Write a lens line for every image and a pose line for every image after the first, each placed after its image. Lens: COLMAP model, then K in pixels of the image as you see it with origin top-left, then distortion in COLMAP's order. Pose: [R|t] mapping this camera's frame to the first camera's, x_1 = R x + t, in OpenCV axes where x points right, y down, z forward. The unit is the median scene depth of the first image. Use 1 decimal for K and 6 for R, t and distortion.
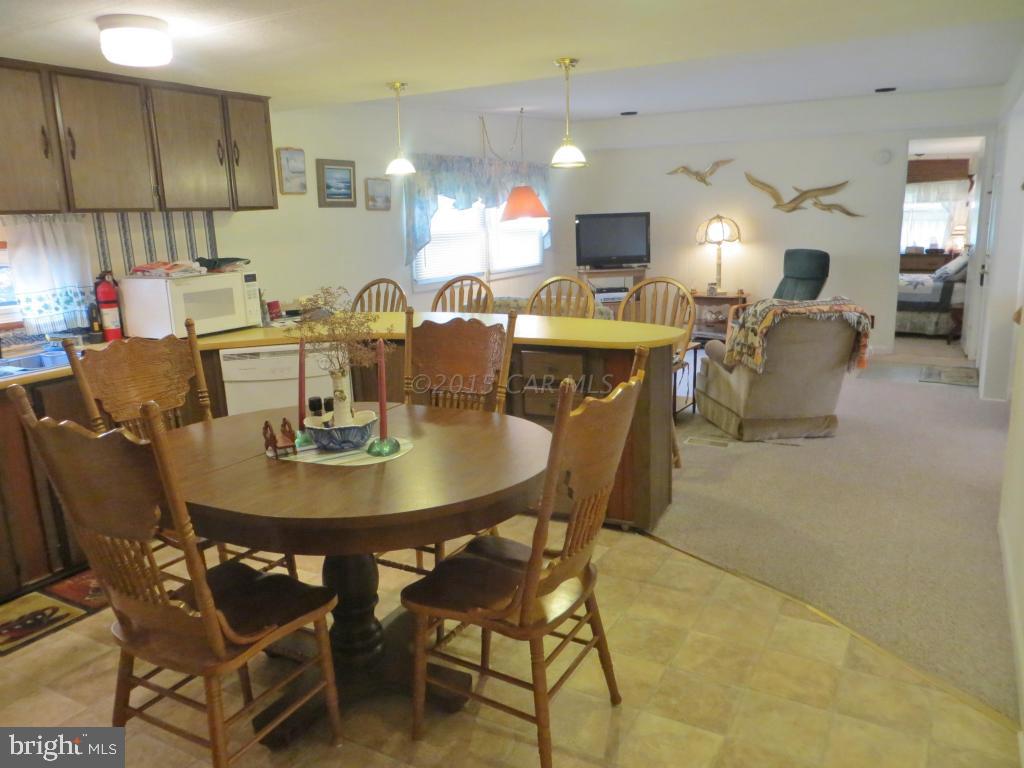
lens RADIAL K [[775.1, 0, 513.8], [0, 775.1, 382.8], [0, 0, 1]] dist [-0.007375, 0.004019]
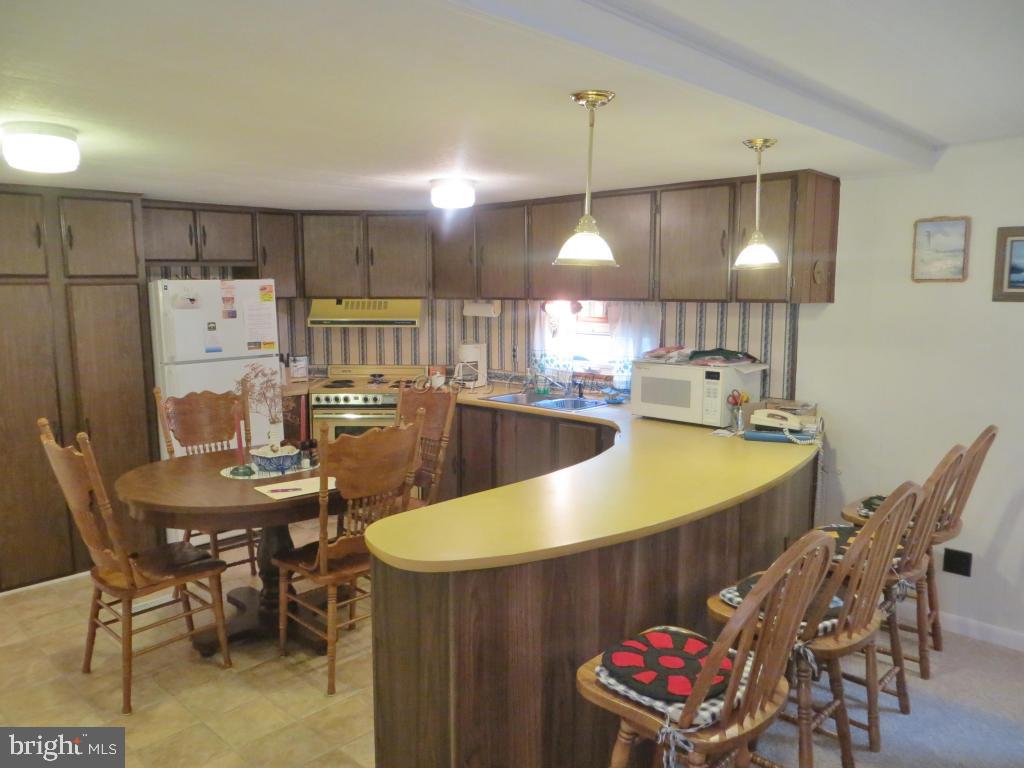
lens RADIAL K [[767.6, 0, 514.1], [0, 767.6, 397.8], [0, 0, 1]] dist [-0.023915, 0.003500]
pose [[-0.257694, 0.171973, -0.950799, 0.400281], [-0.196630, 0.954108, 0.225864, -0.180914], [0.946007, 0.245160, -0.212053, 0.654367]]
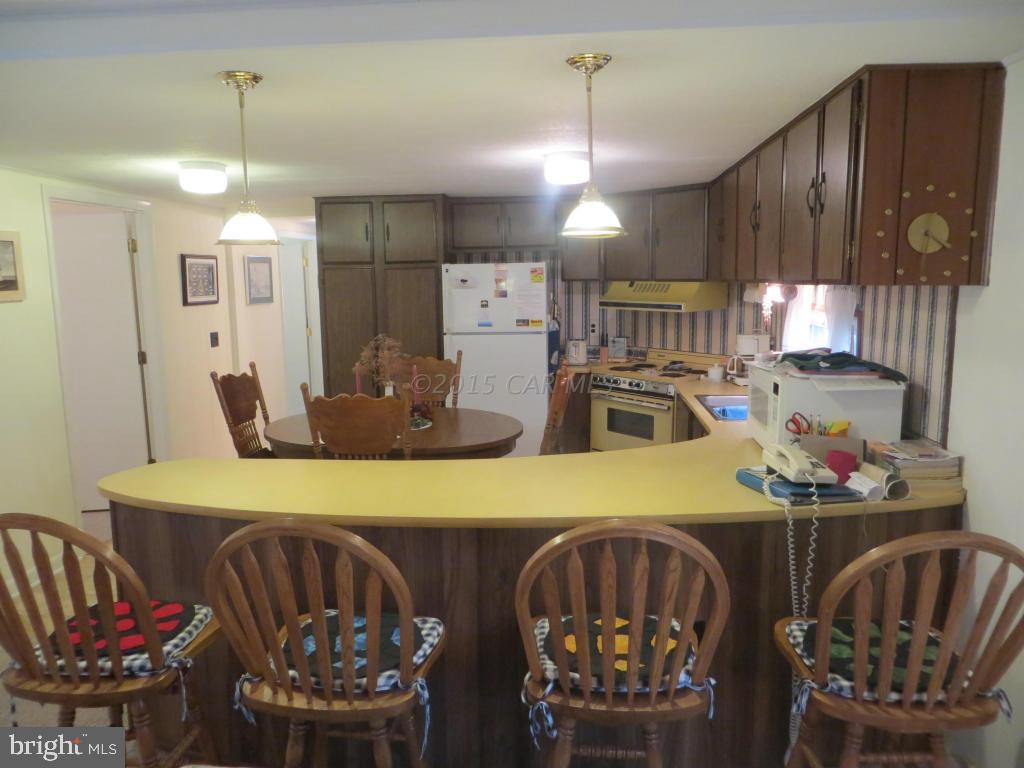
lens RADIAL K [[770.5, 0, 510.9], [0, 770.5, 386.2], [0, 0, 1]] dist [-0.010508, 0.001702]
pose [[-0.918084, 0.097239, -0.384273, 0.073639], [-0.045352, 0.937309, 0.345536, -0.234477], [0.393782, 0.334659, -0.856119, 0.981162]]
